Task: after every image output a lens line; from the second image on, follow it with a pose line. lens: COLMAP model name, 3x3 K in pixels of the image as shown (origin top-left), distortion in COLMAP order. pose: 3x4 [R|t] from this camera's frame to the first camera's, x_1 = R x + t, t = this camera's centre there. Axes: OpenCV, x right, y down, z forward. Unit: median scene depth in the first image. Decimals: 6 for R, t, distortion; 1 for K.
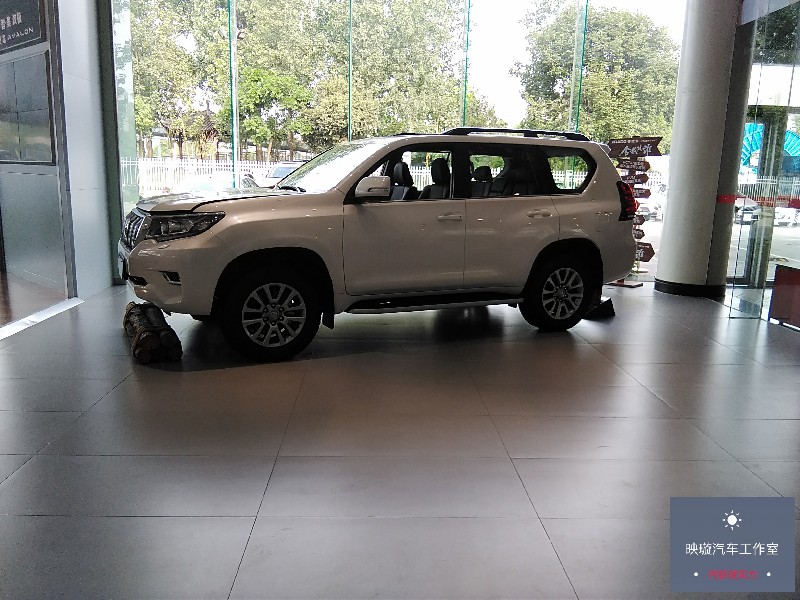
lens RADIAL K [[661.3, 0, 400.0], [0, 661.3, 300.0], [0, 0, 1]] dist [0.006724, -0.004310]
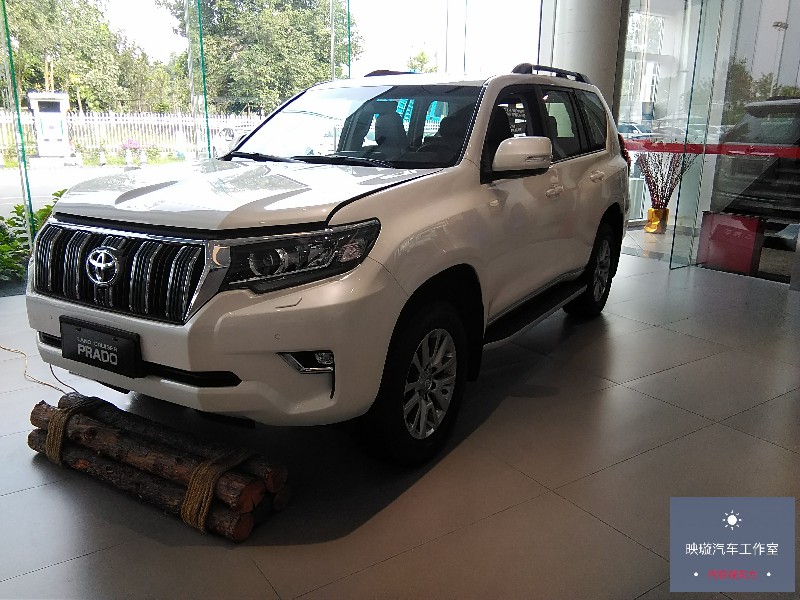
lens RADIAL K [[661.3, 0, 400.0], [0, 661.3, 300.0], [0, 0, 1]] dist [0.006724, -0.004310]
pose [[0.846632, -0.156509, 0.508645, -0.134292], [0.115850, 0.987058, 0.110885, -0.031928], [-0.519417, -0.034952, 0.853806, 0.138450]]
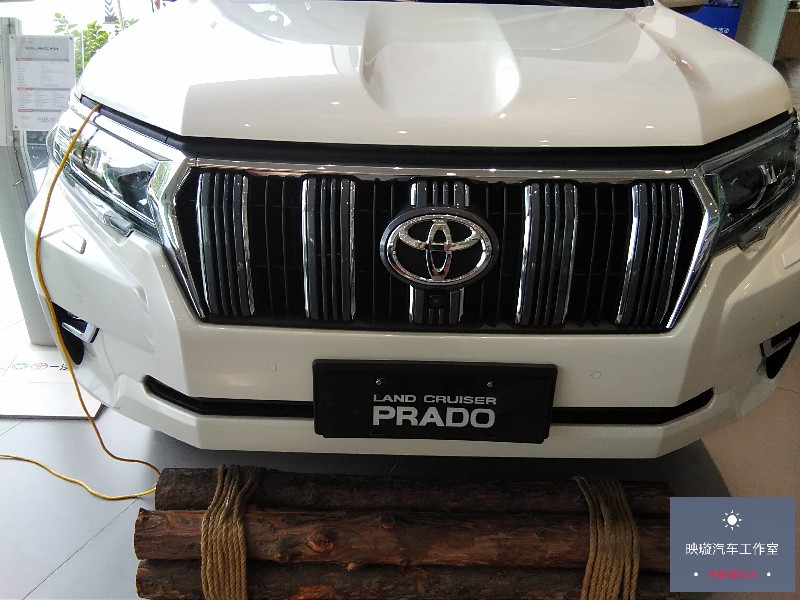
lens RADIAL K [[661.3, 0, 400.0], [0, 661.3, 300.0], [0, 0, 1]] dist [0.006724, -0.004310]
pose [[0.466857, -0.416162, 0.780291, -0.168820], [0.162252, 0.907681, 0.387027, -0.050898], [-0.869321, -0.054083, 0.491281, 0.250658]]
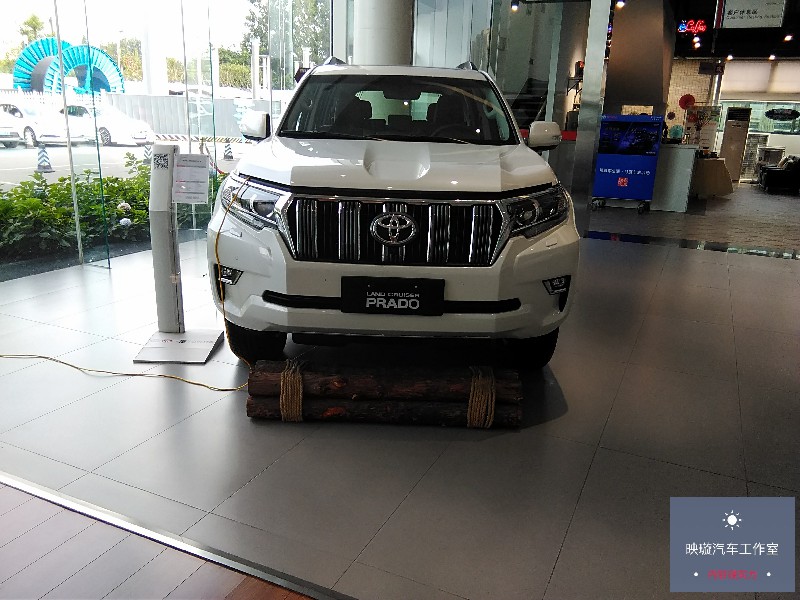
lens RADIAL K [[661.3, 0, 400.0], [0, 661.3, 300.0], [0, 0, 1]] dist [0.006724, -0.004310]
pose [[0.456903, -0.246912, 0.854561, -0.250825], [0.154254, 0.968140, 0.197256, -0.044763], [-0.876040, 0.041693, 0.480433, 0.204275]]
